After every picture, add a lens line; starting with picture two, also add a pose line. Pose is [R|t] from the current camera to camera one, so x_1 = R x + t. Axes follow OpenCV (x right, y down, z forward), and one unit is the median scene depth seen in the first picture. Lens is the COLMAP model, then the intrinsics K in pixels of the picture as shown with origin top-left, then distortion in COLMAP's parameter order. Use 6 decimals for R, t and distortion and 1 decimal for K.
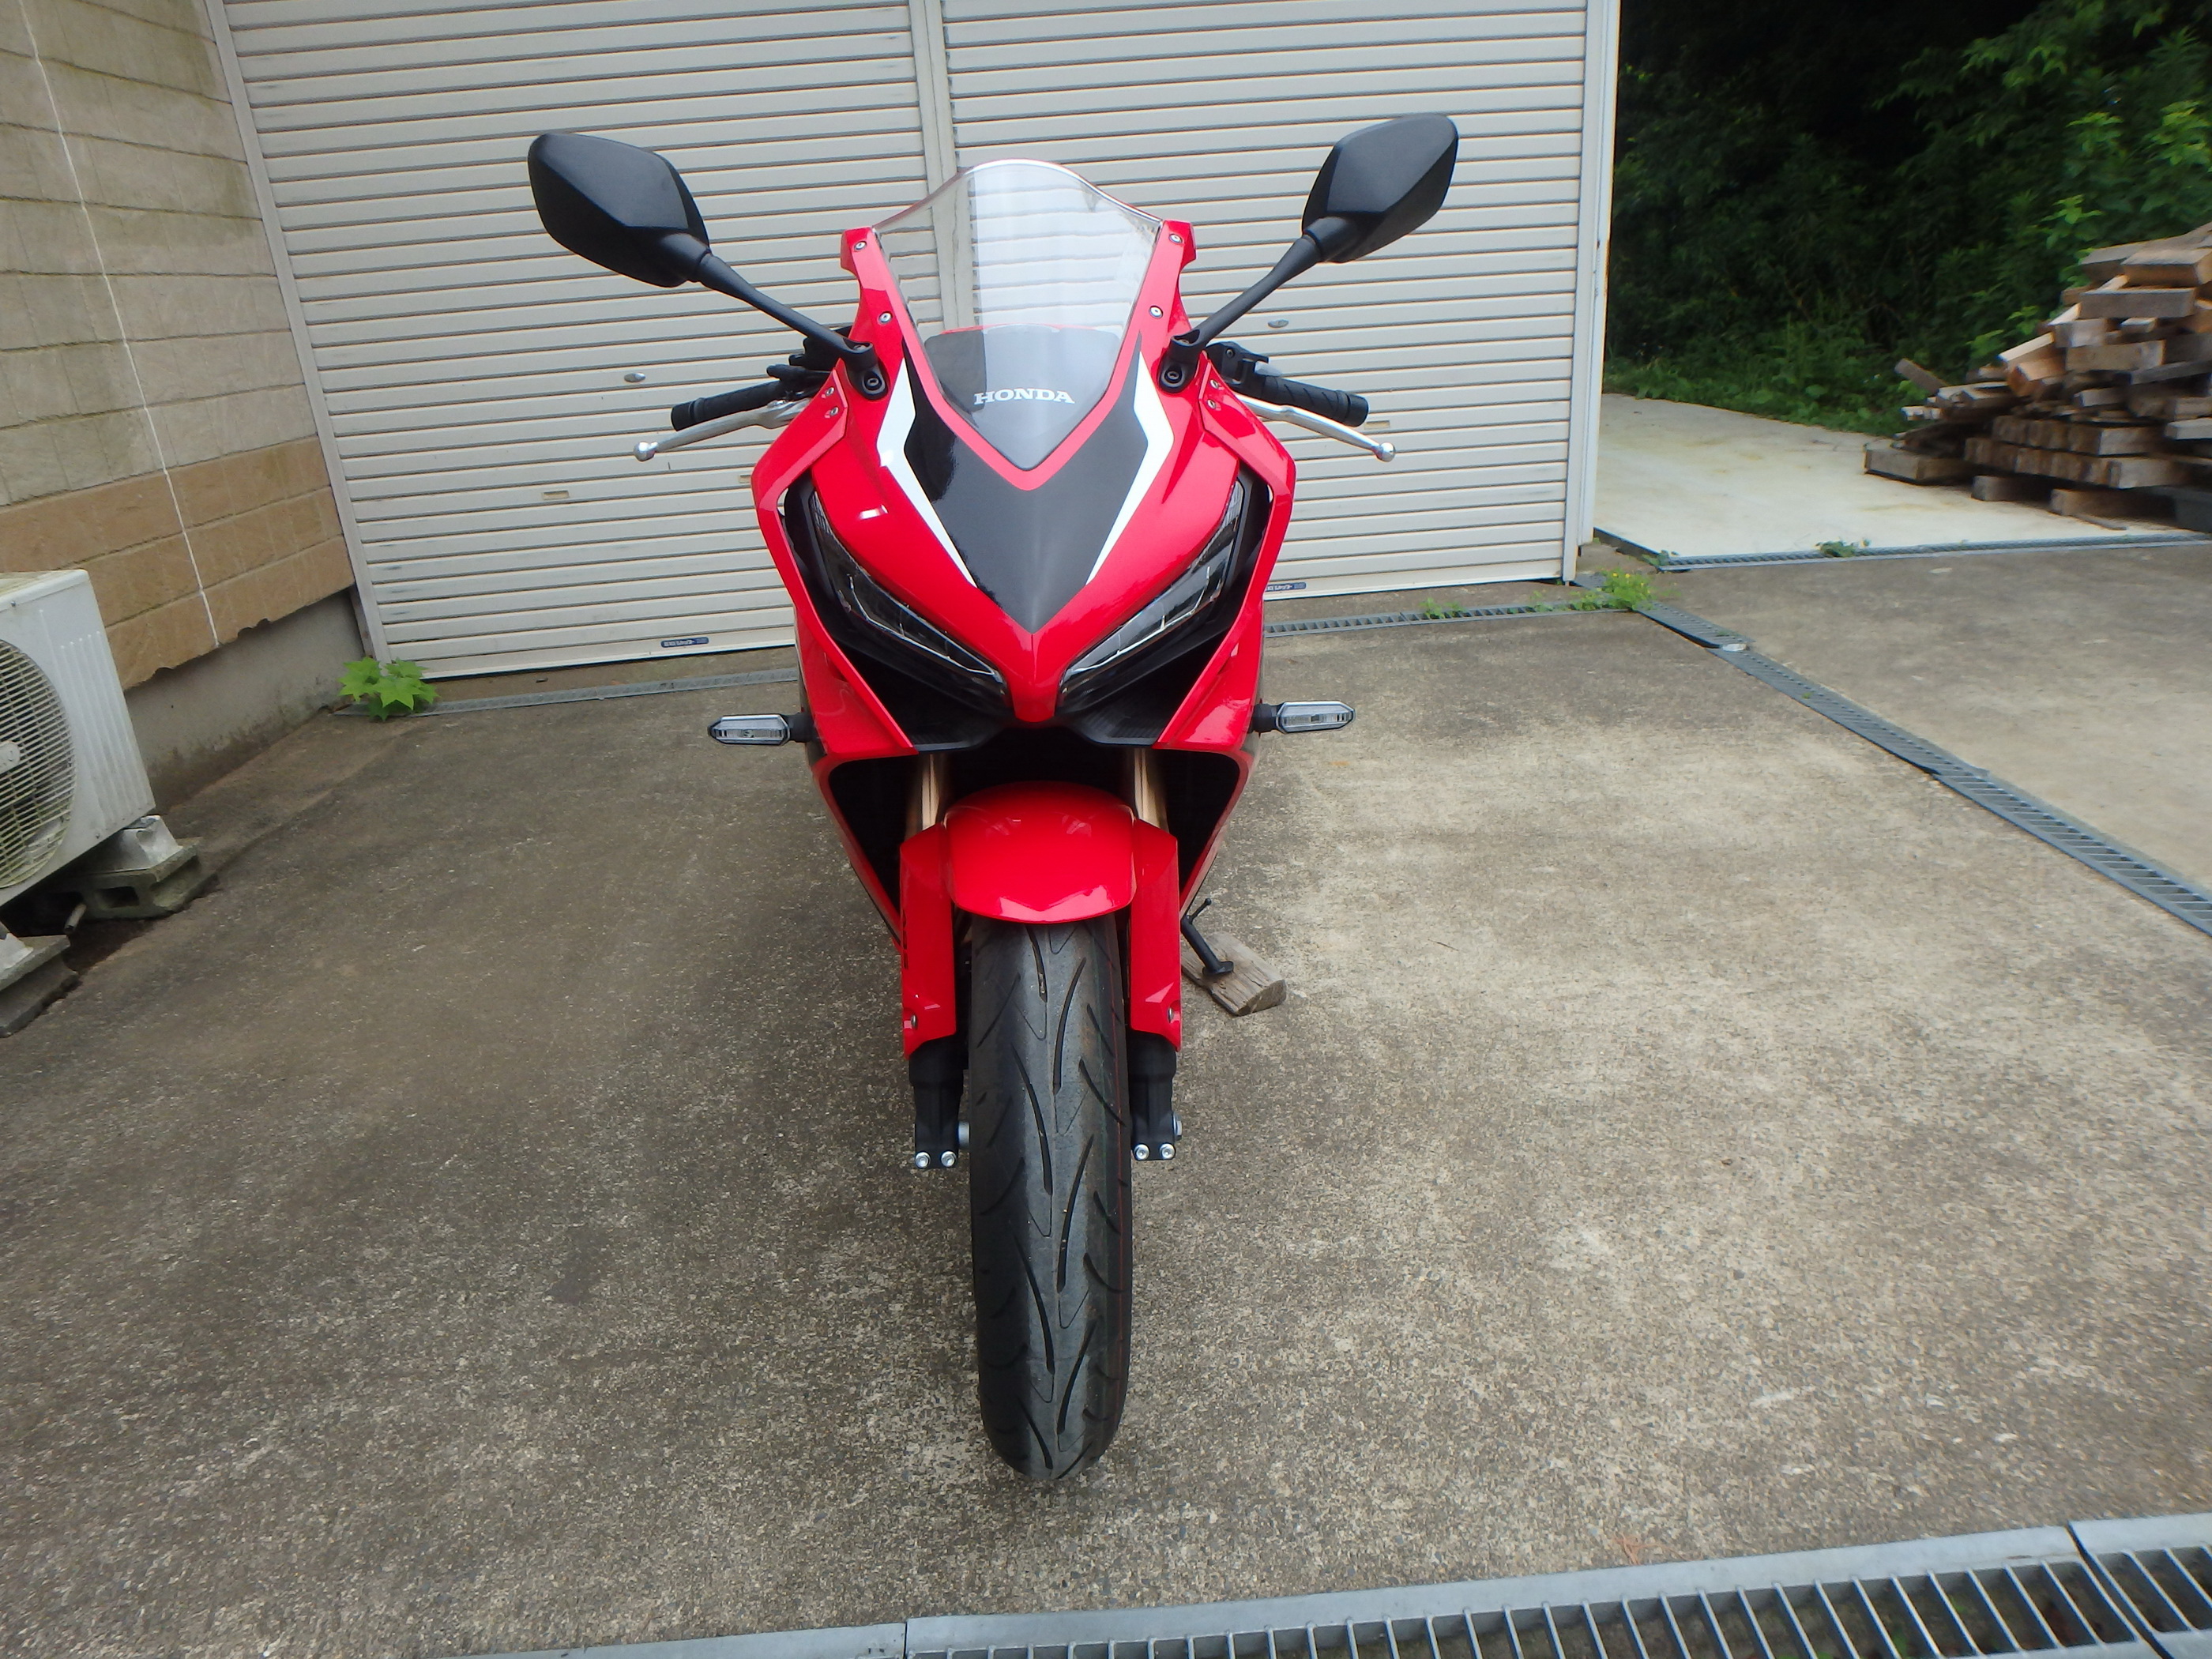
lens RADIAL K [[1373.0, 0, 1113.5], [0, 1373.0, 812.9], [0, 0, 1]] dist [-0.044379, 0.008772]
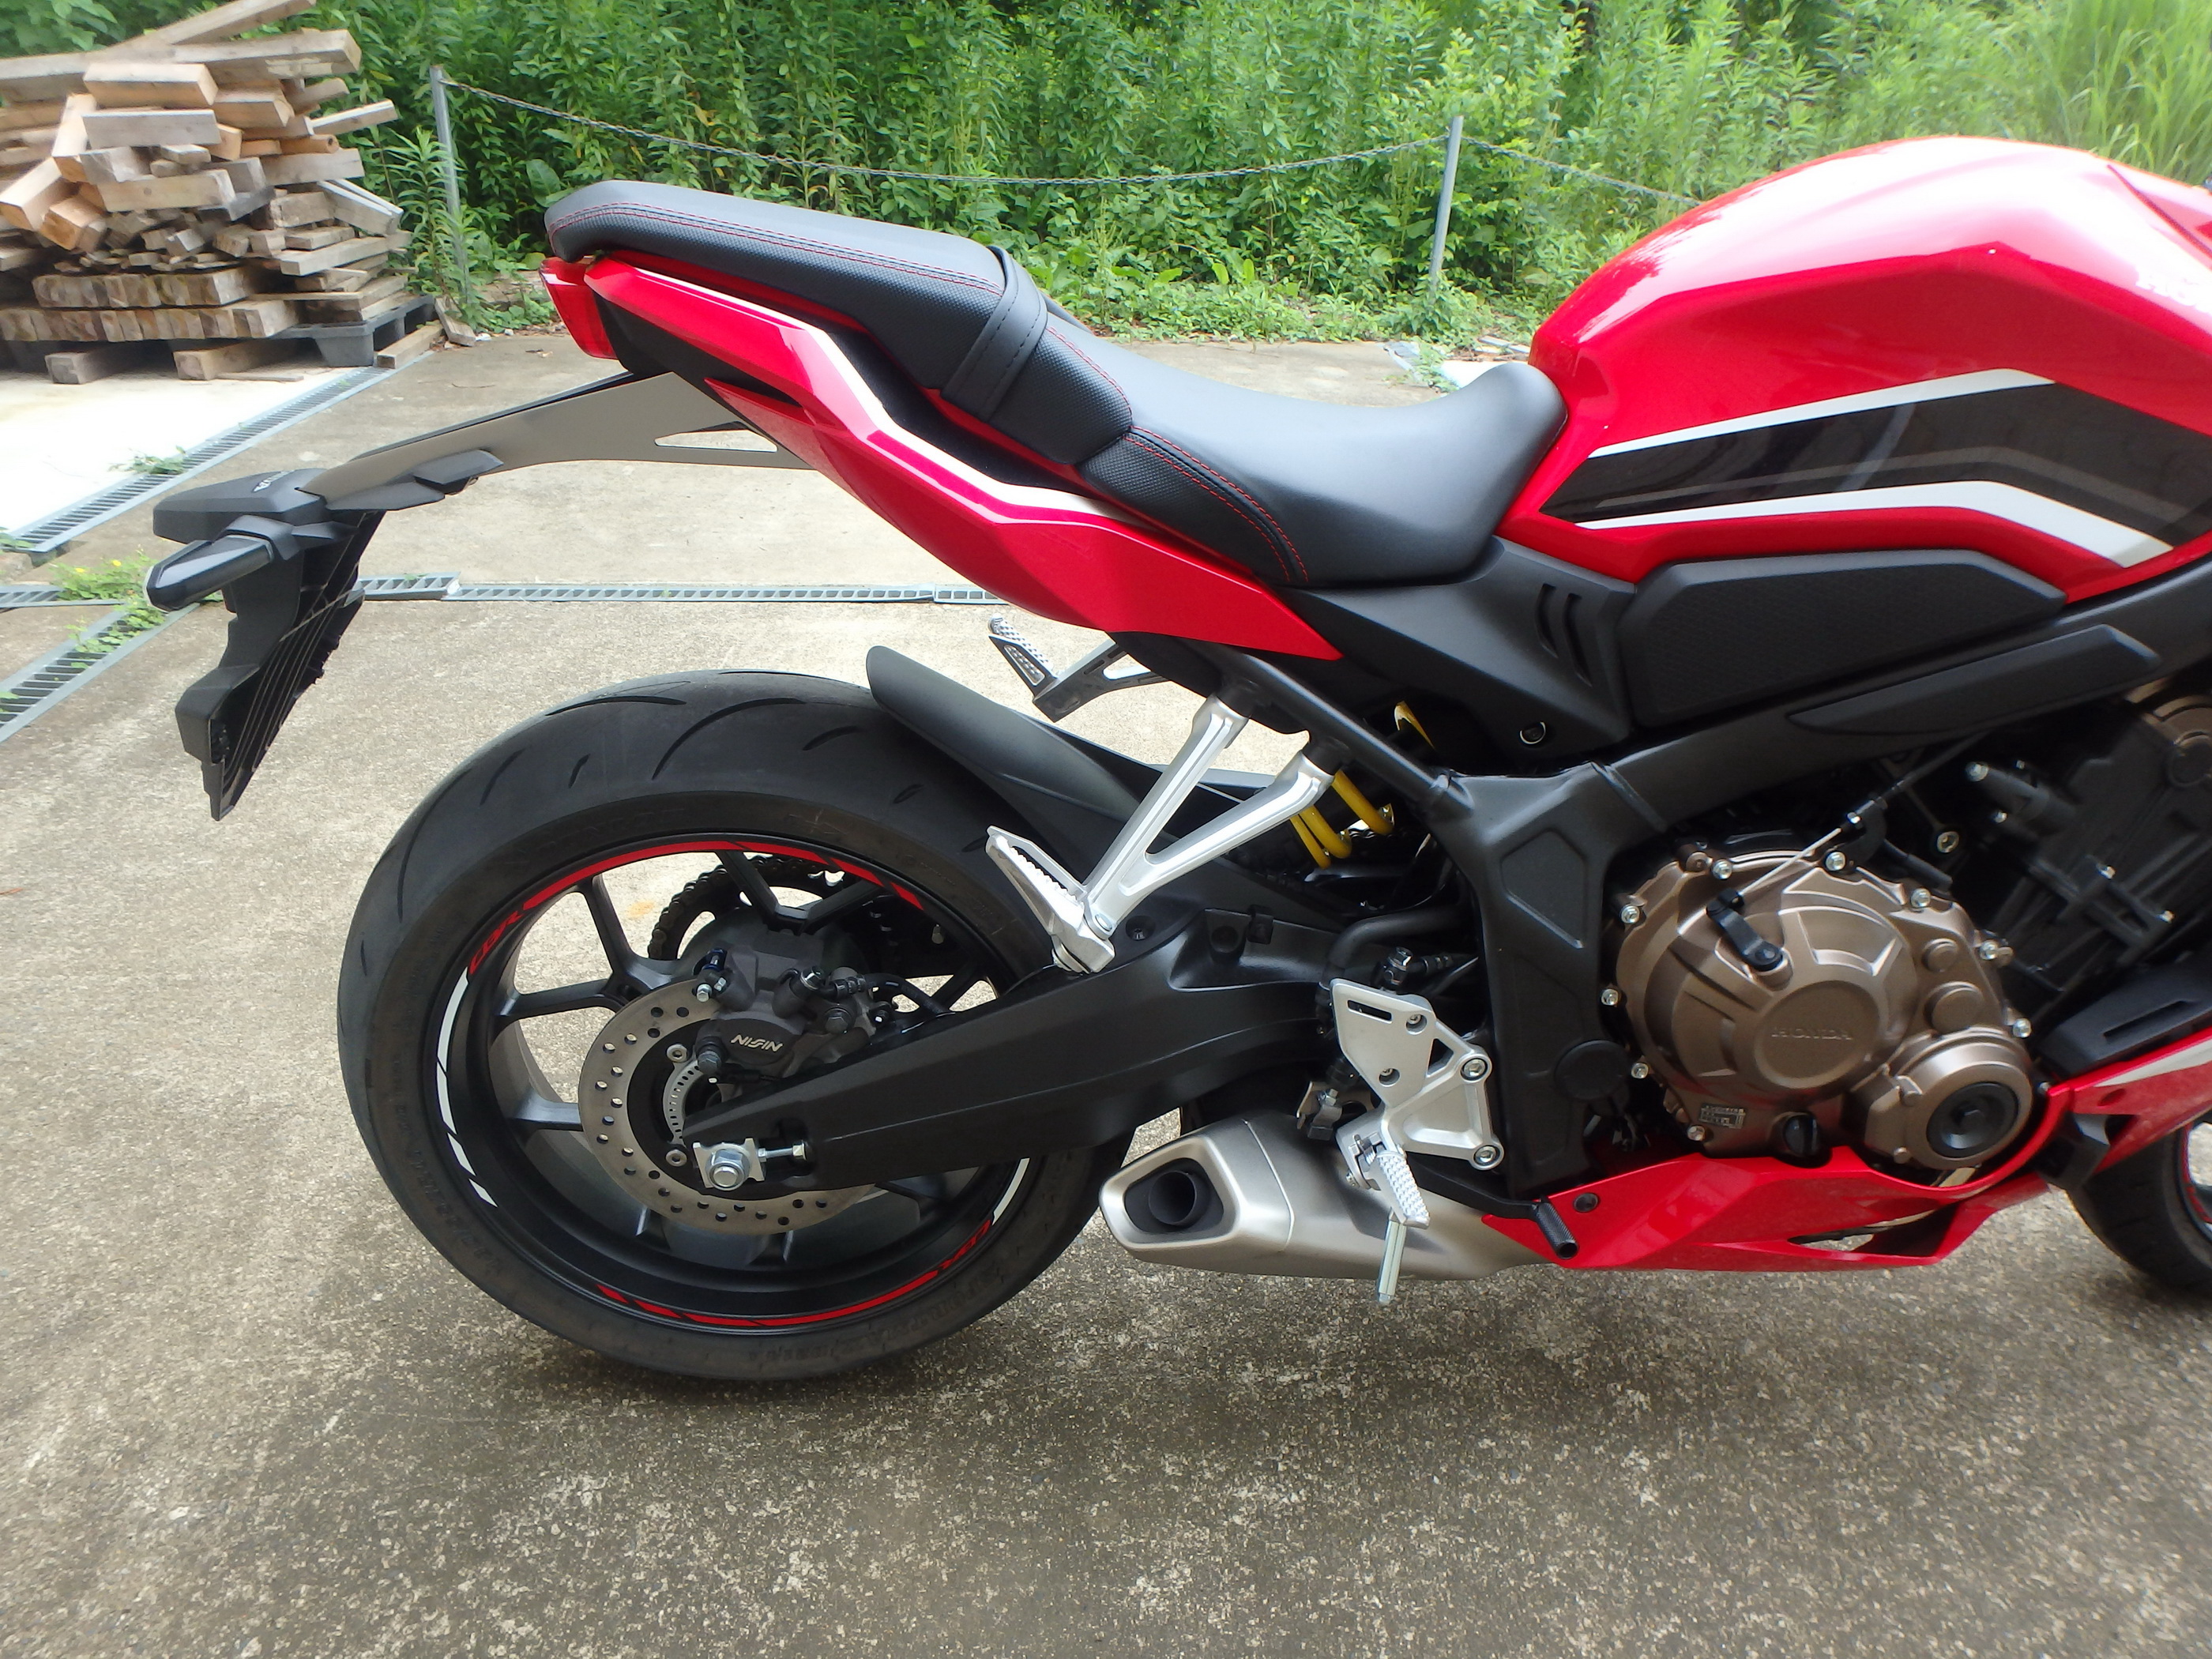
lens RADIAL K [[1373.0, 0, 1101.6], [0, 1373.0, 809.2], [0, 0, 1]] dist [-0.044379, 0.008772]
pose [[-0.007064, -0.426797, 0.904320, -0.352054], [0.332370, 0.851925, 0.404665, -0.246067], [-0.943123, 0.303427, 0.135836, 0.713224]]
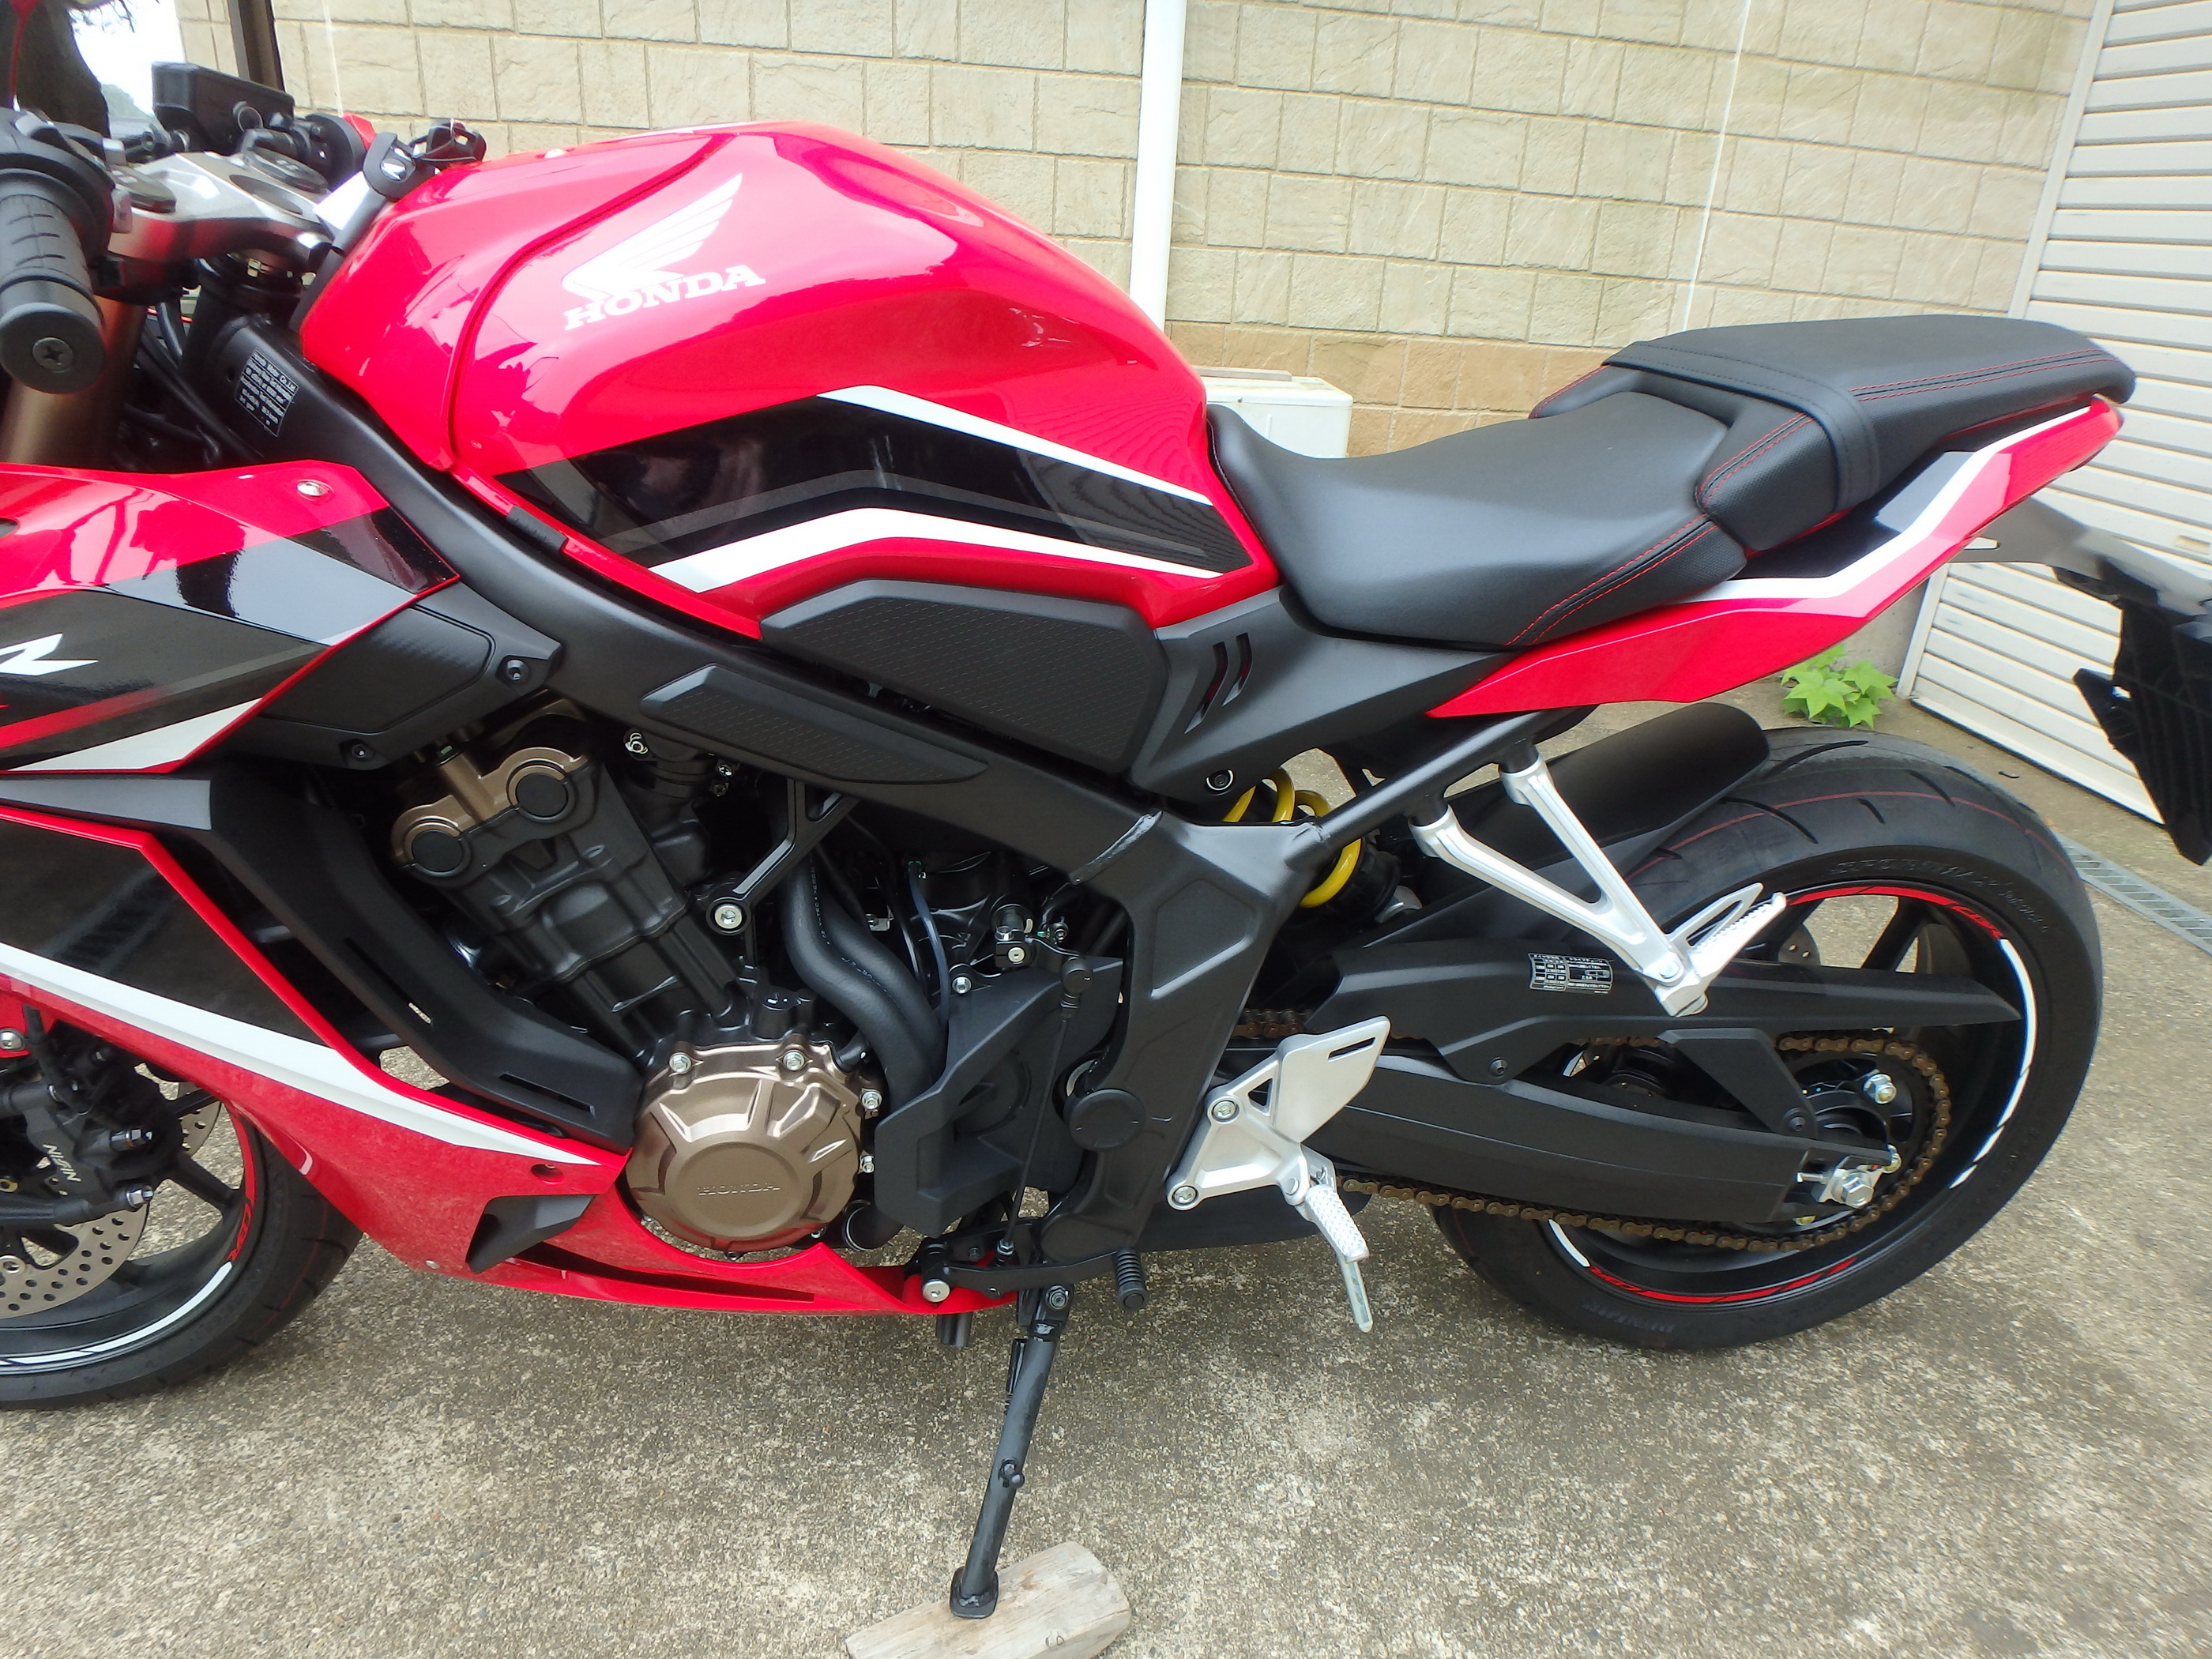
lens RADIAL K [[1373.0, 0, 1101.5], [0, 1373.0, 812.7], [0, 0, 1]] dist [-0.044379, 0.008772]
pose [[0.052154, 0.457511, -0.887673, 0.254224], [-0.428565, 0.813123, 0.393908, -0.211469], [0.902004, 0.359882, 0.238481, 0.576107]]
